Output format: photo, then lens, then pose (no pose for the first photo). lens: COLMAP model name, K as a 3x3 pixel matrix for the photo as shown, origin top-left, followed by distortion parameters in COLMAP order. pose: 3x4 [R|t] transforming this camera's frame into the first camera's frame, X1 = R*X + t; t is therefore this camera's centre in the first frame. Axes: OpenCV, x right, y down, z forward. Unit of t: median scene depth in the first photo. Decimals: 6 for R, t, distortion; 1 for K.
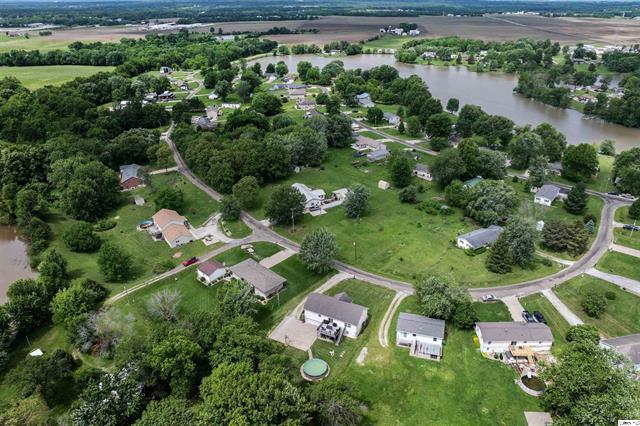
lens RADIAL K [[452.2, 0, 323.3], [0, 452.2, 210.0], [0, 0, 1]] dist [-0.038521, -0.002093]
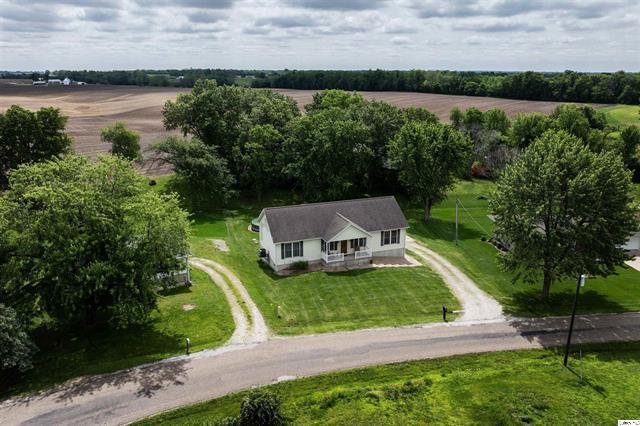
lens RADIAL K [[472.8, 0, 320.0], [0, 472.8, 213.0], [0, 0, 1]] dist [-0.036073, -0.000581]
pose [[-0.684087, 0.204698, -0.700088, 0.354289], [-0.318531, 0.779615, 0.539202, -0.027957], [0.656172, 0.591861, -0.468122, 1.223613]]
